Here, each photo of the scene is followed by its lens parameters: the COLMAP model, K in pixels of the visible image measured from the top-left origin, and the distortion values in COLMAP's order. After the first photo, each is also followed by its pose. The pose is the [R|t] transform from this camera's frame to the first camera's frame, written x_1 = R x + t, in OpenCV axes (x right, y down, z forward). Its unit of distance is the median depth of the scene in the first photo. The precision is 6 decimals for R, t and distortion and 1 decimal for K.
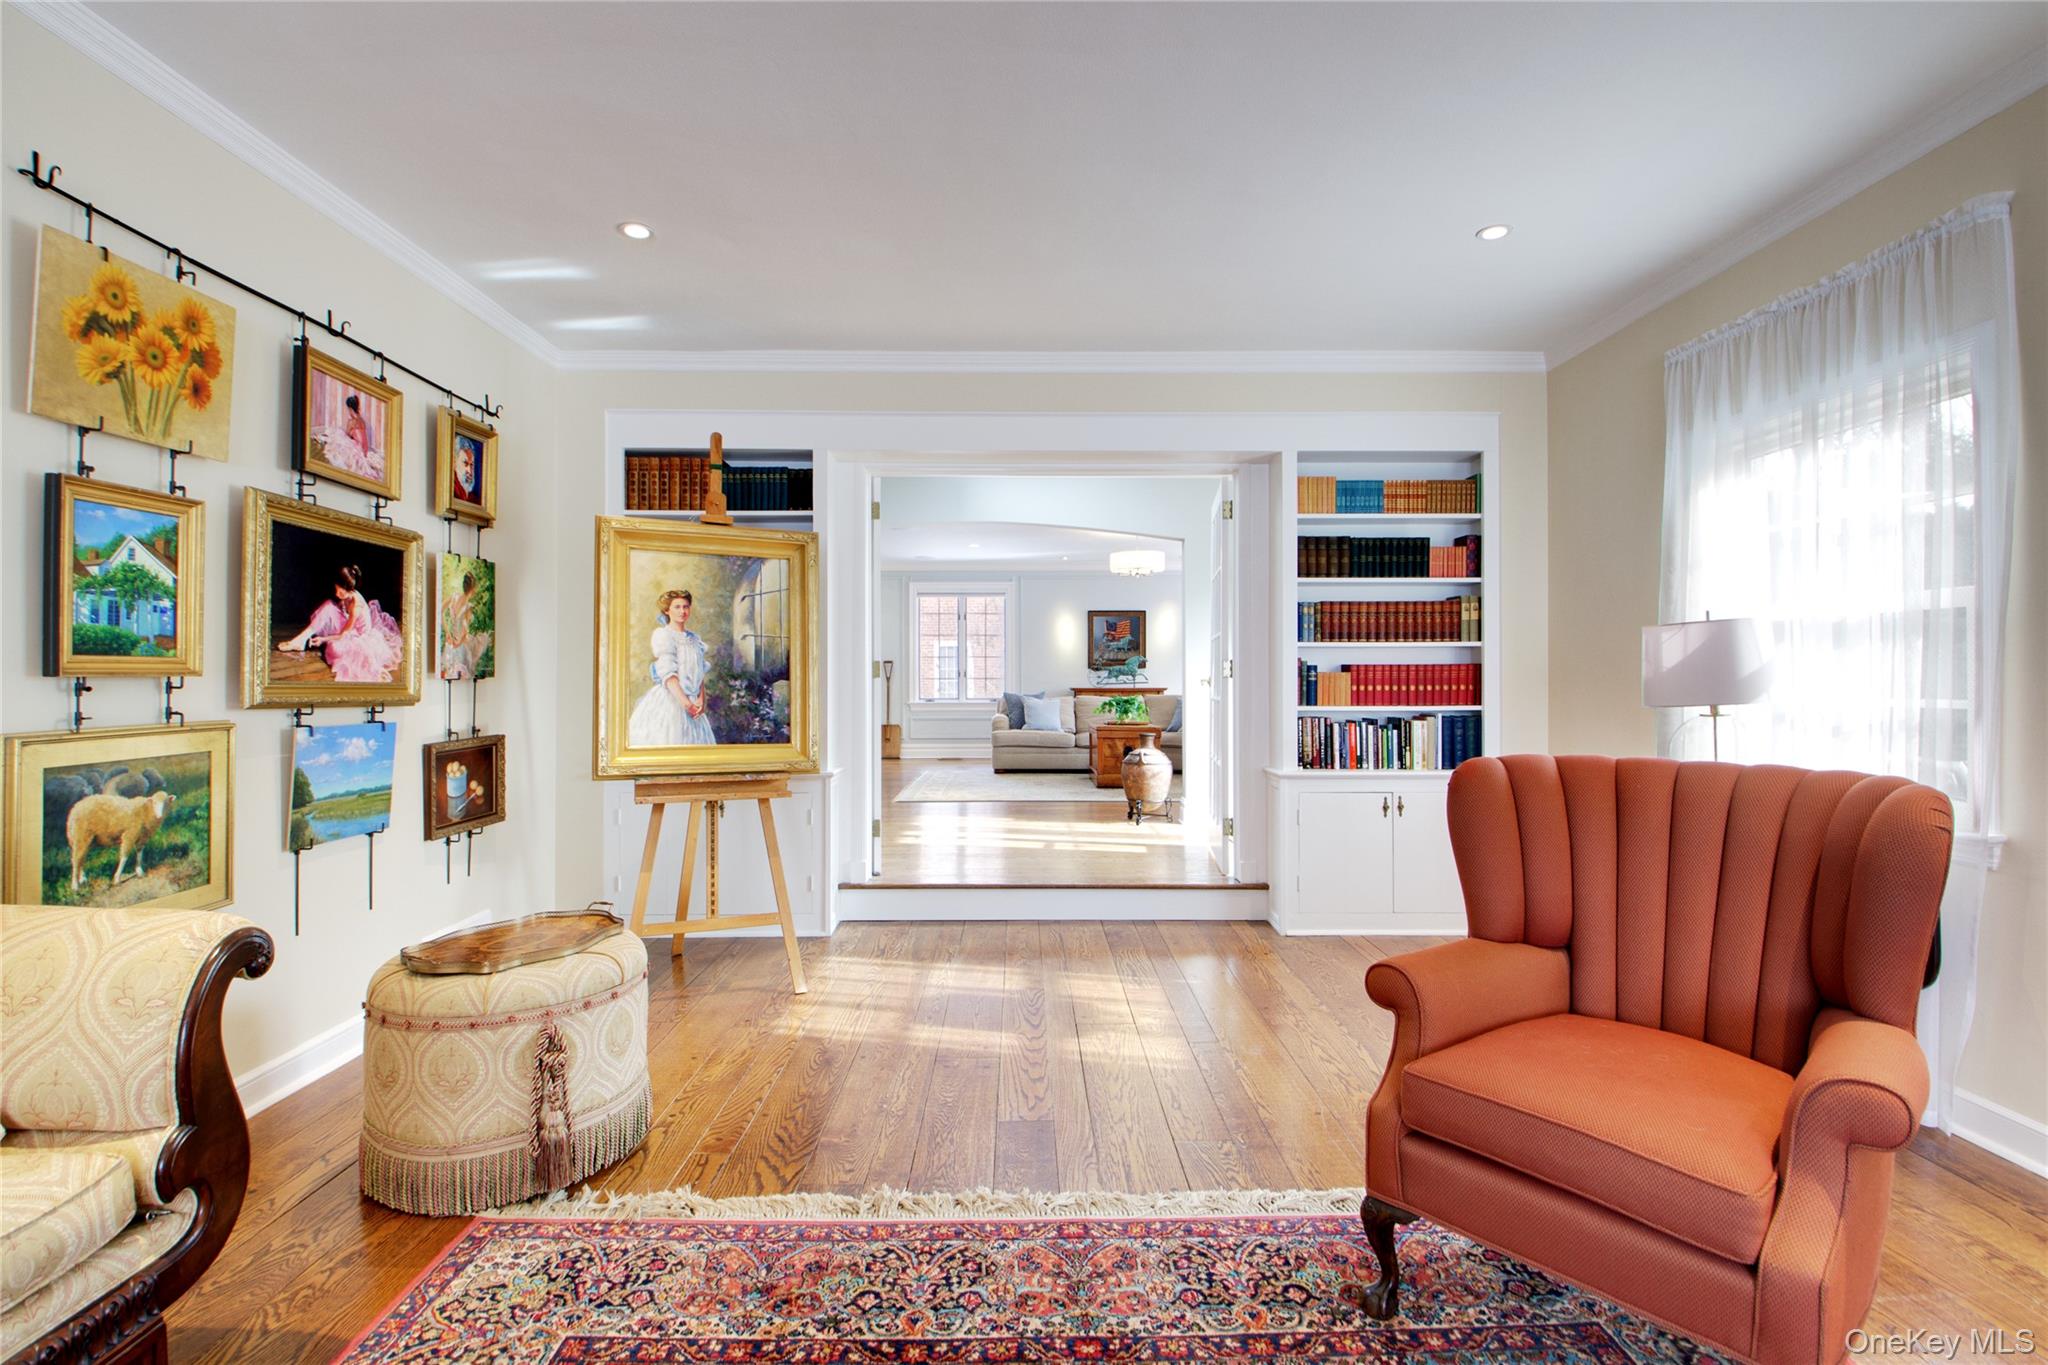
lens RADIAL K [[951.6, 0, 1024.7], [0, 951.6, 676.6], [0, 0, 1]] dist [-0.000829, -0.015580]
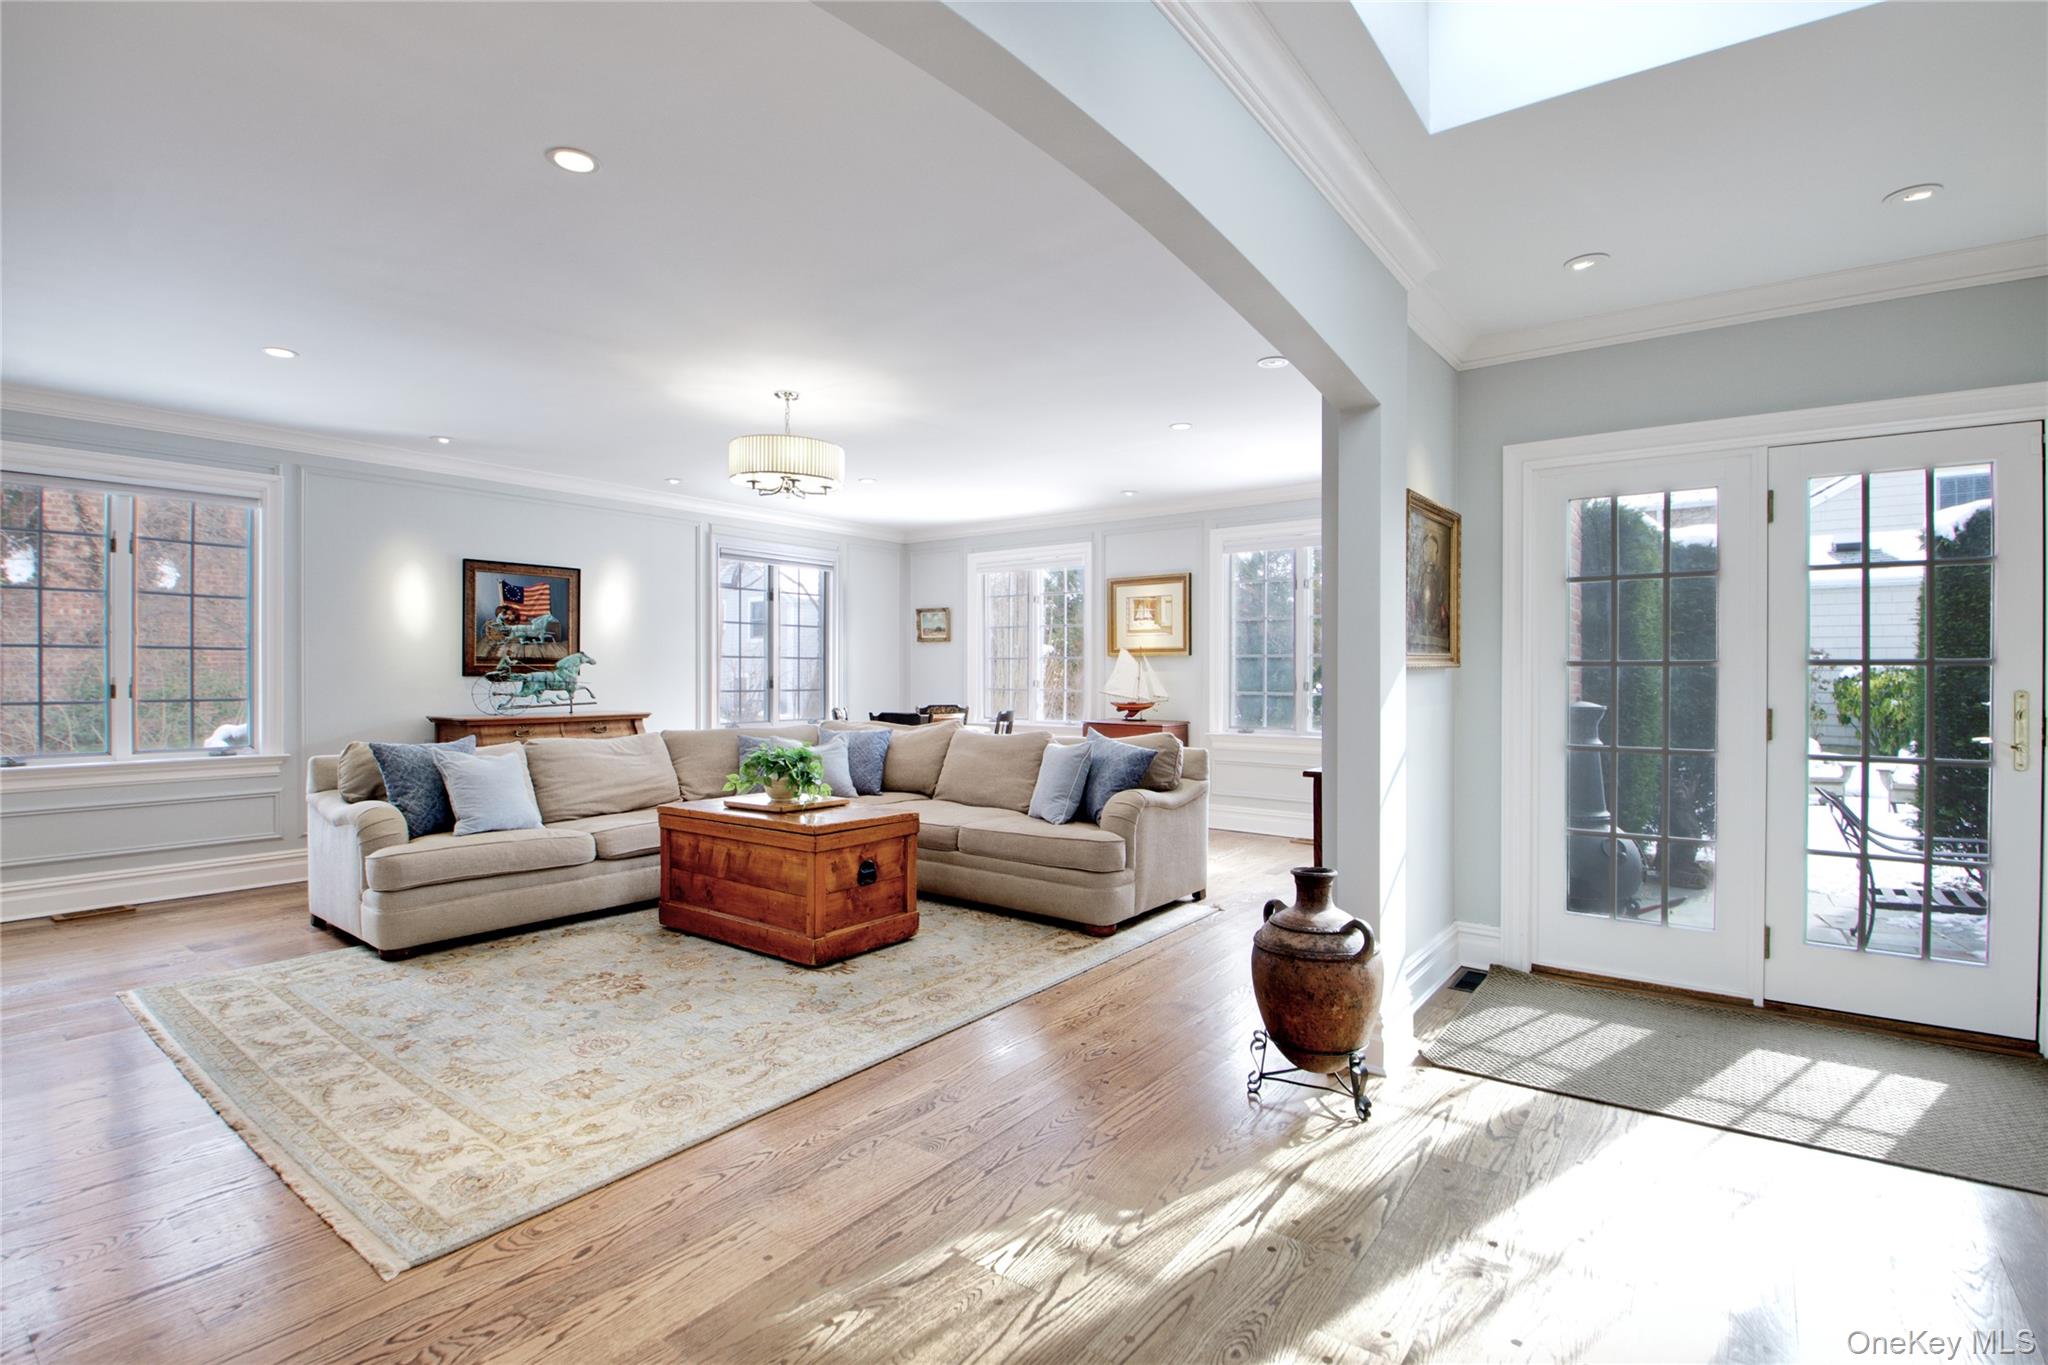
lens RADIAL K [[951.6, 0, 1024.7], [0, 951.6, 676.6], [0, 0, 1]] dist [-0.000829, -0.015580]
pose [[0.612616, -0.002316, 0.790378, -0.470430], [-0.002654, 0.999984, 0.004987, -0.038532], [-0.790377, -0.005153, 0.612600, 1.552006]]
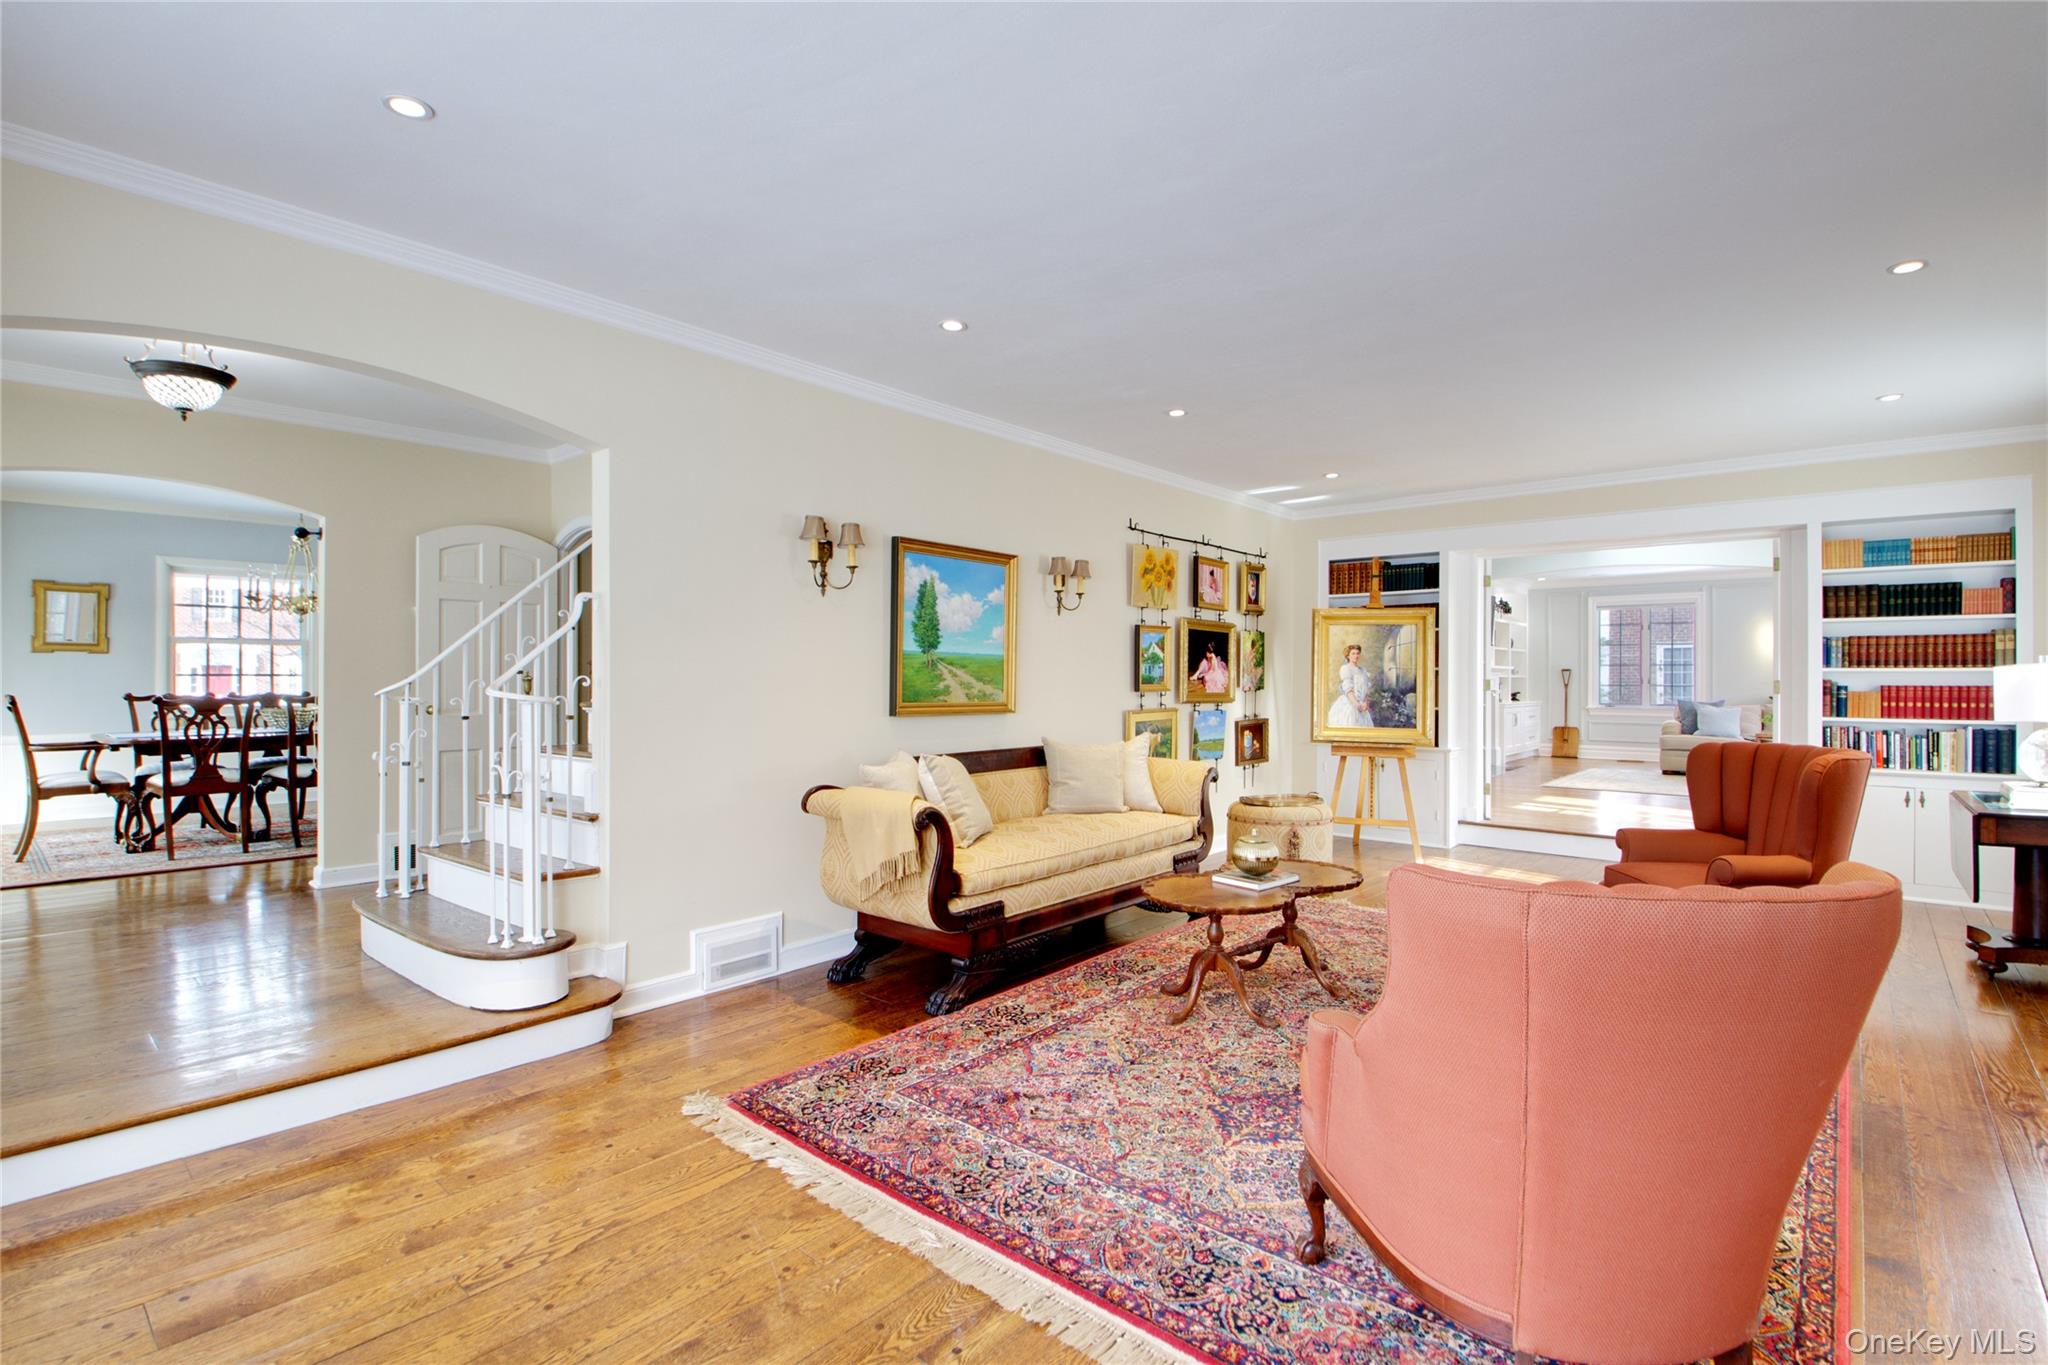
lens RADIAL K [[966.5, 0, 990.0], [0, 966.5, 675.7], [0, 0, 1]] dist [-0.028052, -0.000123]
pose [[0.730229, 0.003167, -0.683195, 0.414933], [-0.002121, 0.999995, 0.002369, -0.032328], [0.683199, -0.000281, 0.730232, -0.893233]]
